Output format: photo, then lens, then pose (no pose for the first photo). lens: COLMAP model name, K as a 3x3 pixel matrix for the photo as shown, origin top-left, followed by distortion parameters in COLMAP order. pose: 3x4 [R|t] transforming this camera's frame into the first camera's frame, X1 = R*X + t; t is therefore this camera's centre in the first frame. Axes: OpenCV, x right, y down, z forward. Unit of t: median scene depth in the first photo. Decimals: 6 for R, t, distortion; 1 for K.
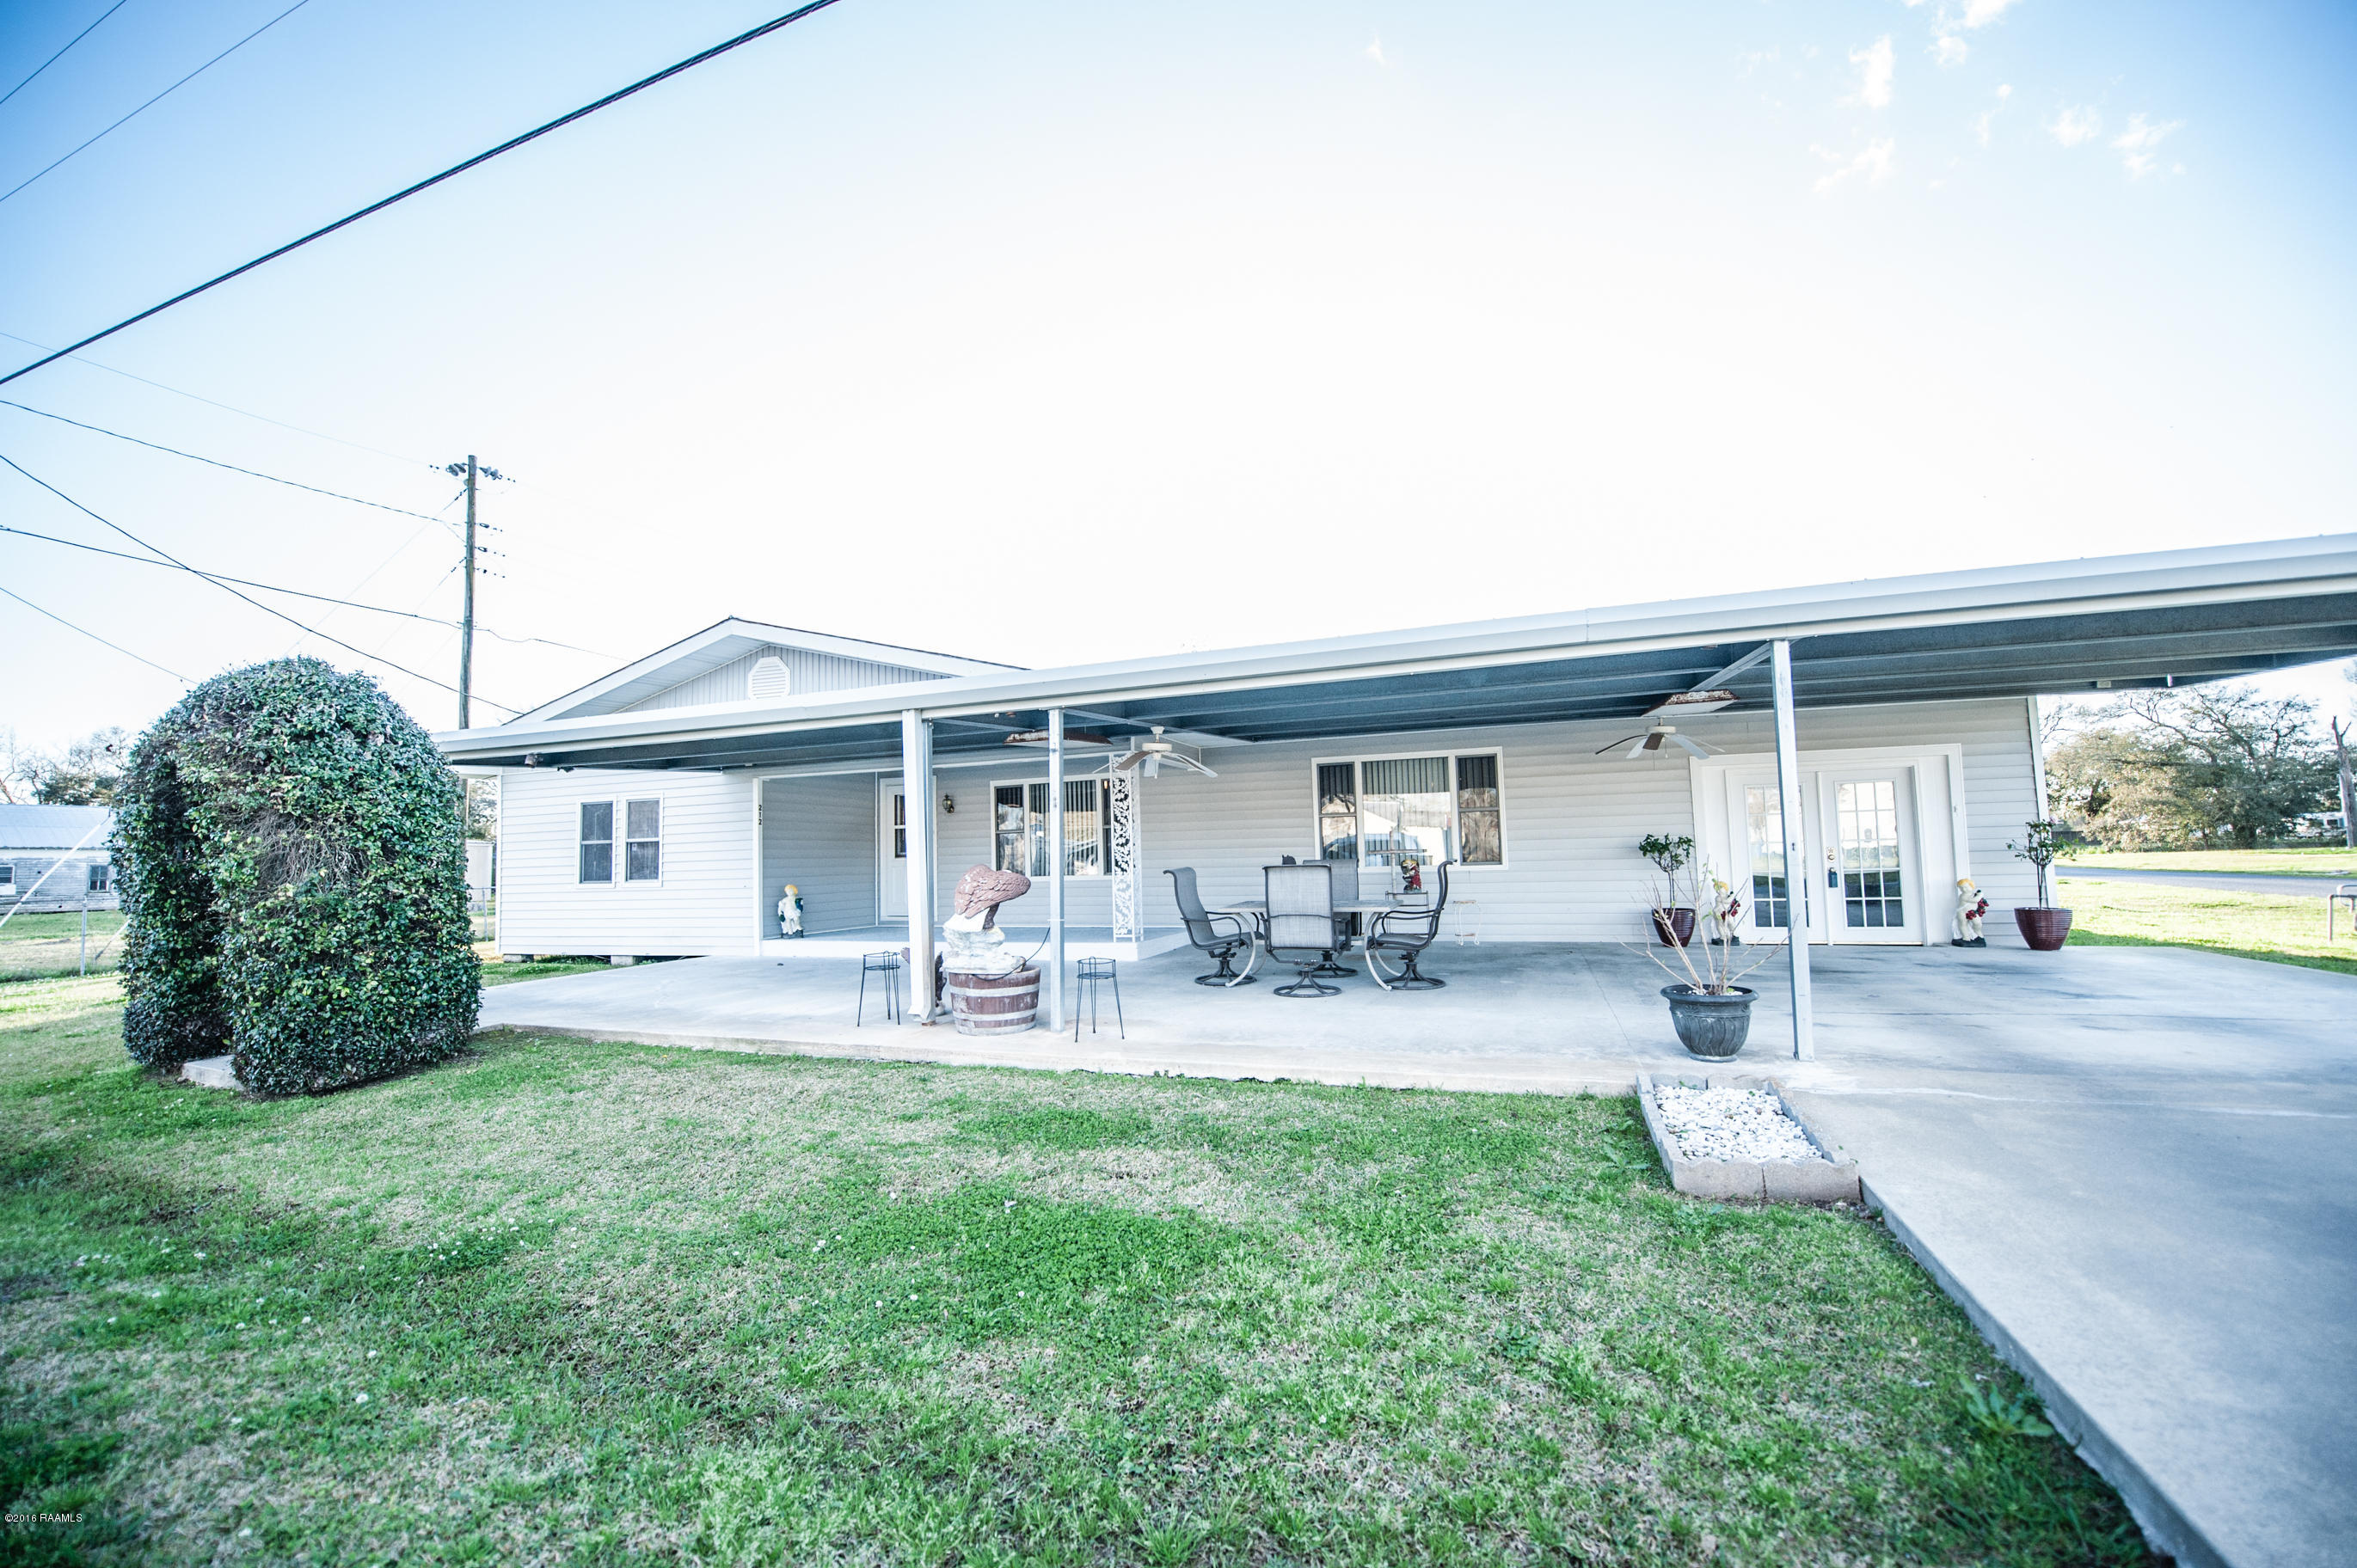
lens RADIAL K [[939.8, 0, 1174.9], [0, 939.8, 794.2], [0, 0, 1]] dist [-0.018242, -0.000059]
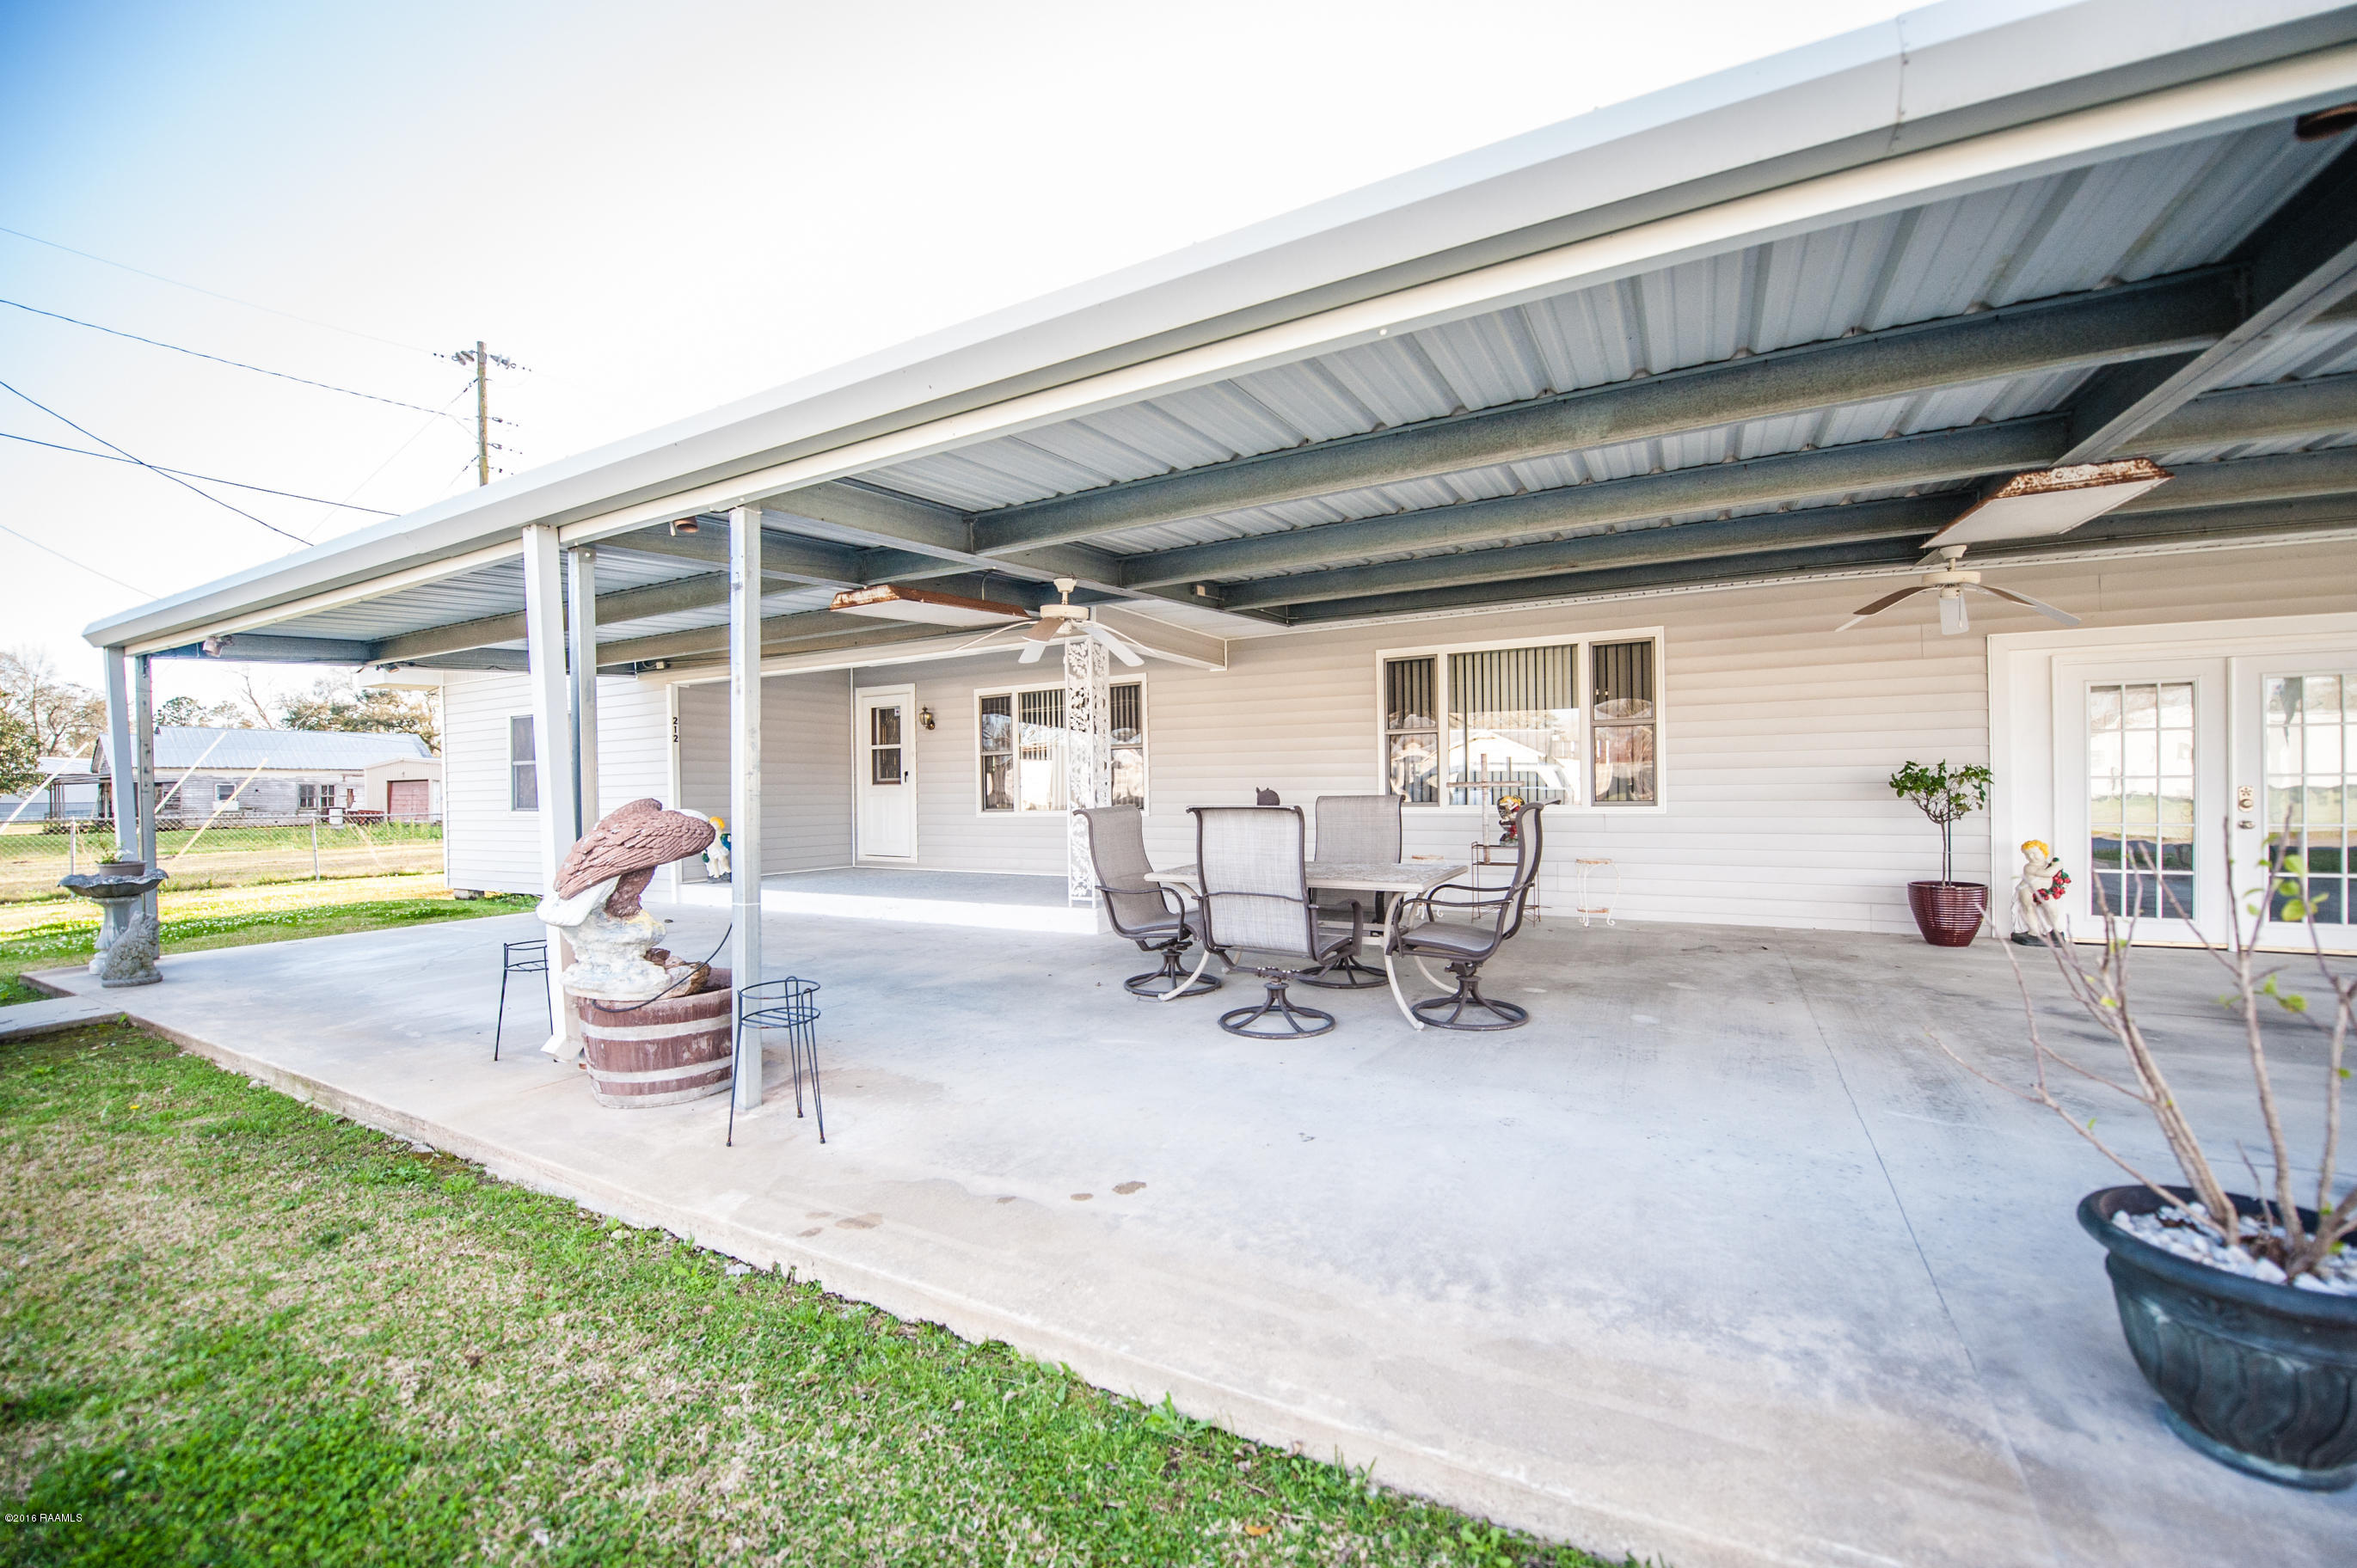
lens RADIAL K [[939.8, 0, 1174.9], [0, 939.8, 794.2], [0, 0, 1]] dist [-0.018242, -0.000059]
pose [[0.987368, 0.013008, -0.157911, 0.128106], [-0.001011, 0.997121, 0.075819, 0.018974], [0.158443, -0.074701, 0.984538, 0.324885]]
